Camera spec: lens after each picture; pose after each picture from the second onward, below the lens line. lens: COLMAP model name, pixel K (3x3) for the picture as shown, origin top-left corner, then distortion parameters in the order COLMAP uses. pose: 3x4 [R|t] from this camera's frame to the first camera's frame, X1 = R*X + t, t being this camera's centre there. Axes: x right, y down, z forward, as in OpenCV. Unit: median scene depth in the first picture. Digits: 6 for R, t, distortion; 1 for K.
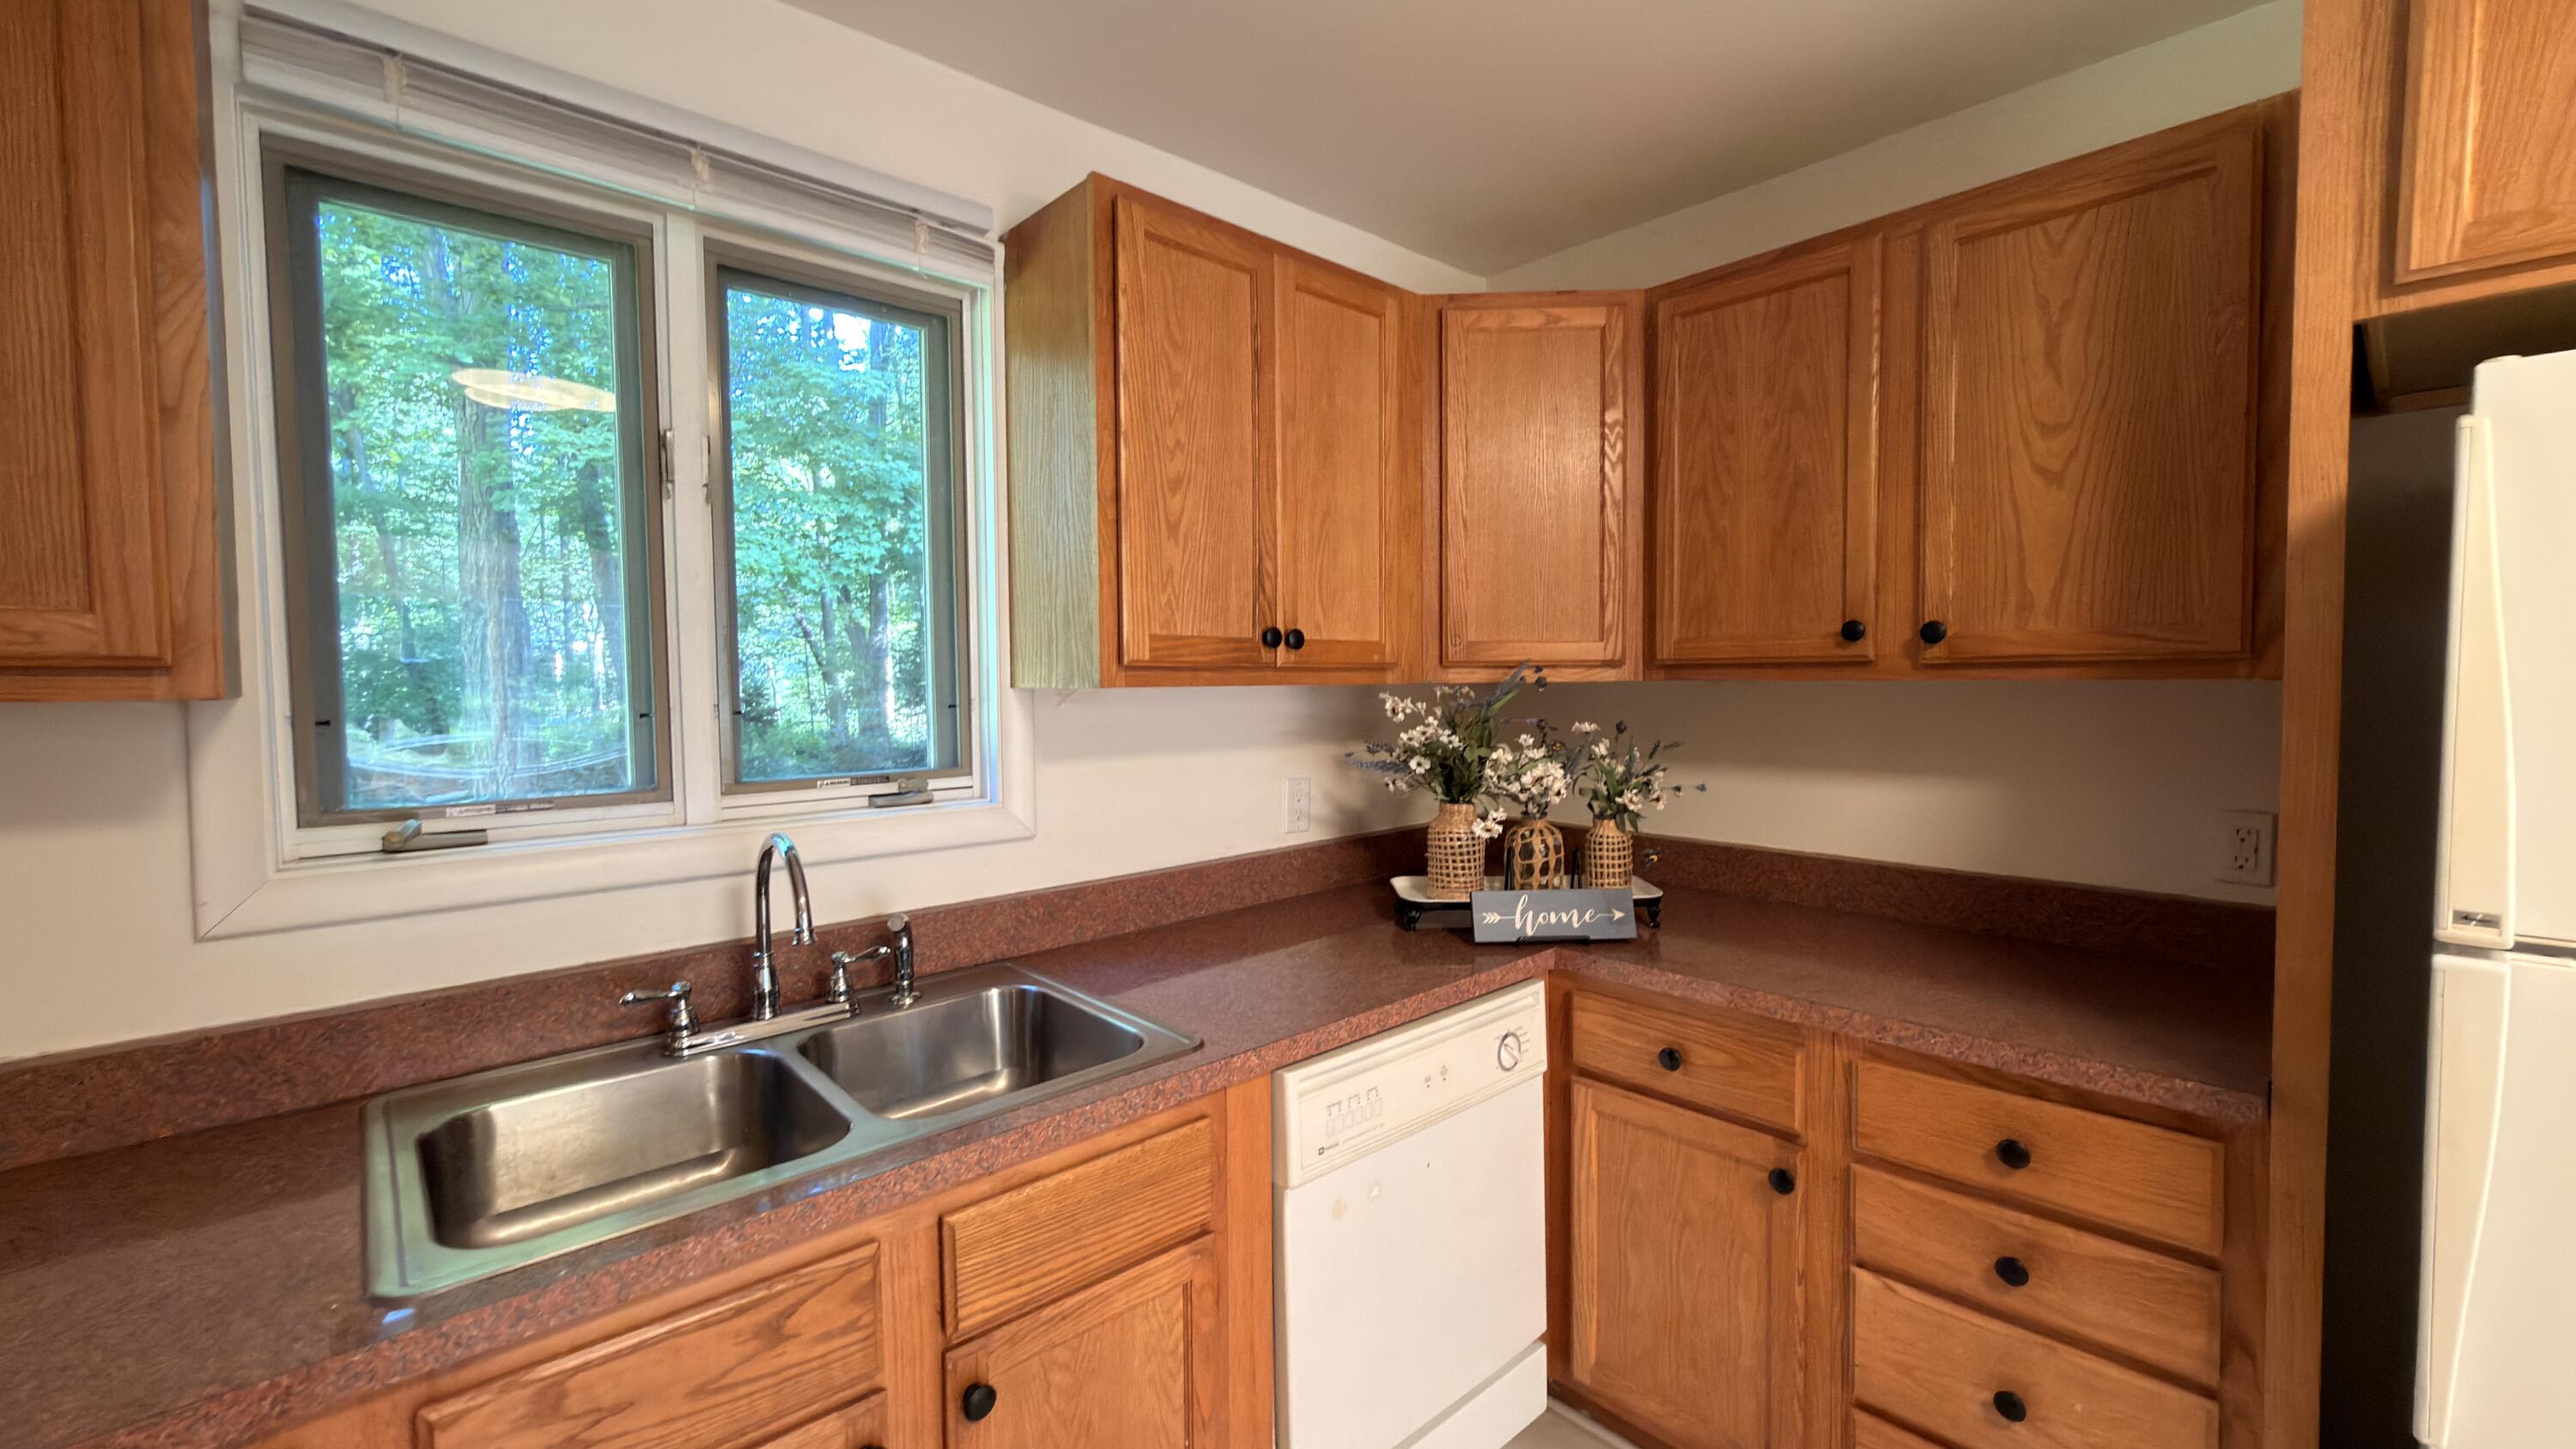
lens RADIAL K [[1042.3, 0, 1288.0], [0, 1042.3, 724.5], [0, 0, 1]] dist [-0.000074, 0.000136]
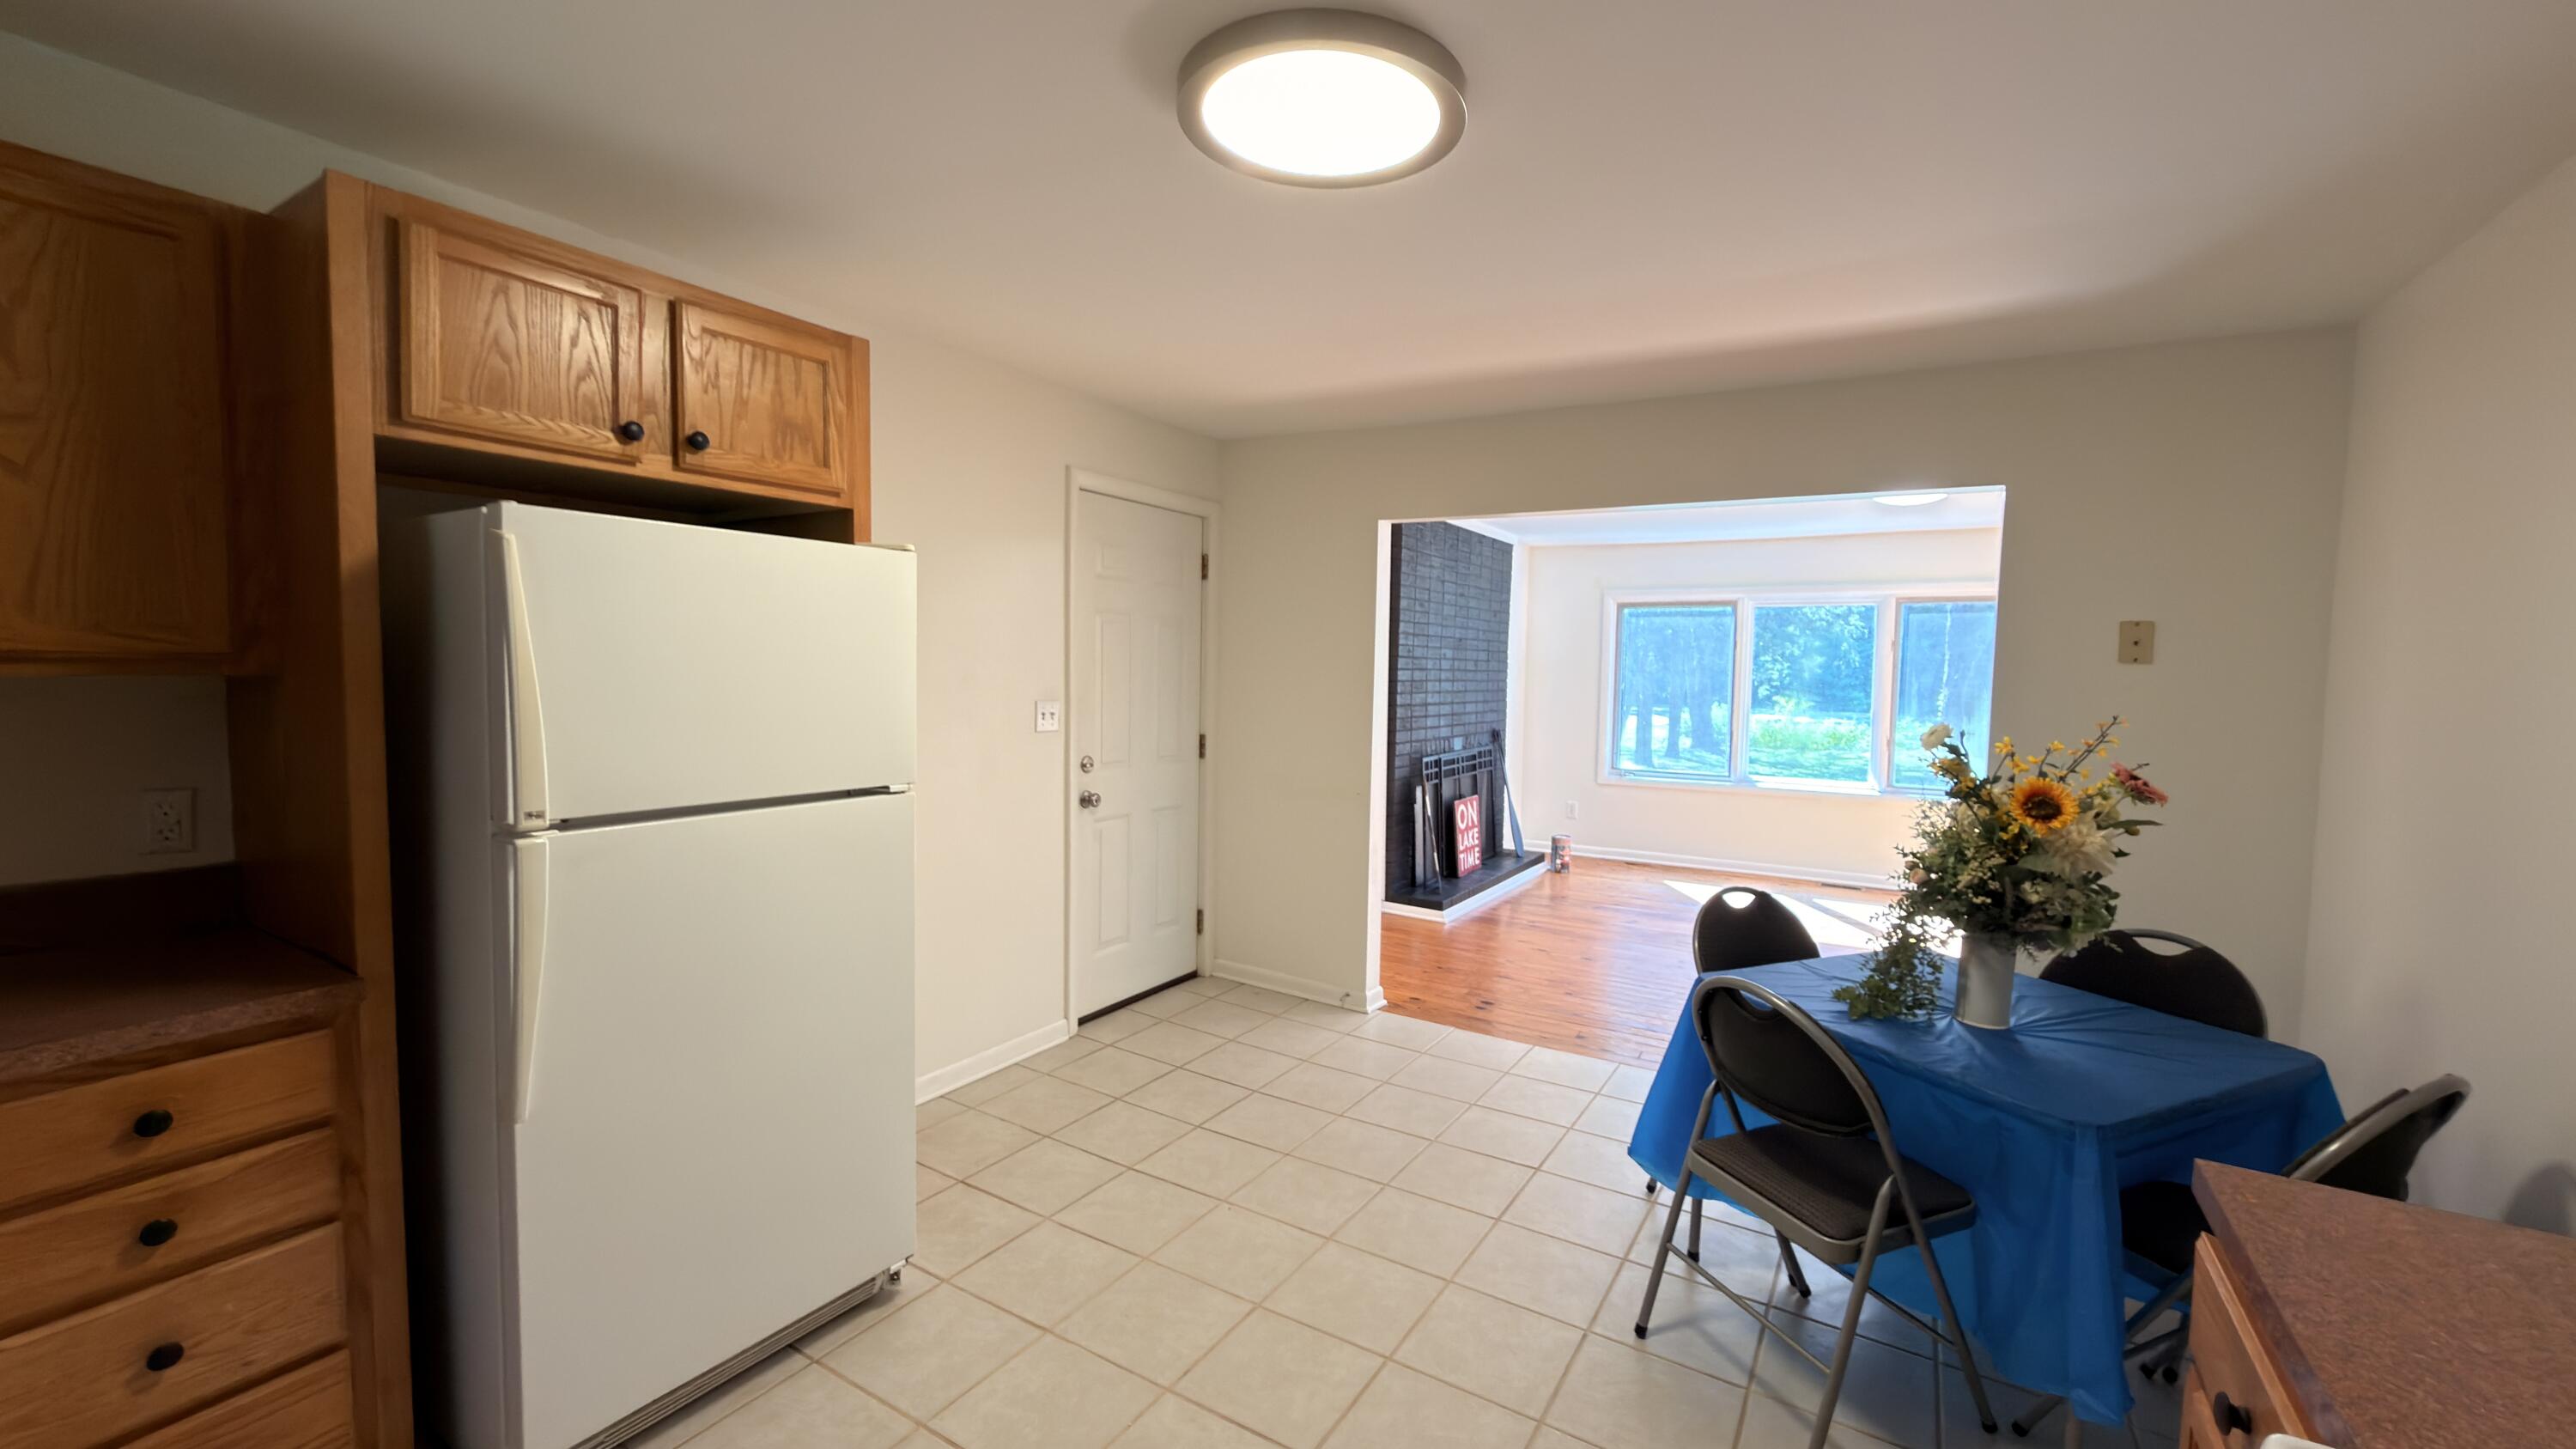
lens RADIAL K [[1017.0, 0, 1291.0], [0, 1017.0, 735.9], [0, 0, 1]] dist [-0.000661, 0.000050]
pose [[-0.278740, -0.063726, 0.958250, -0.611484], [0.027182, 0.996873, 0.074201, -0.030284], [-0.959982, 0.046730, -0.276136, 0.150105]]
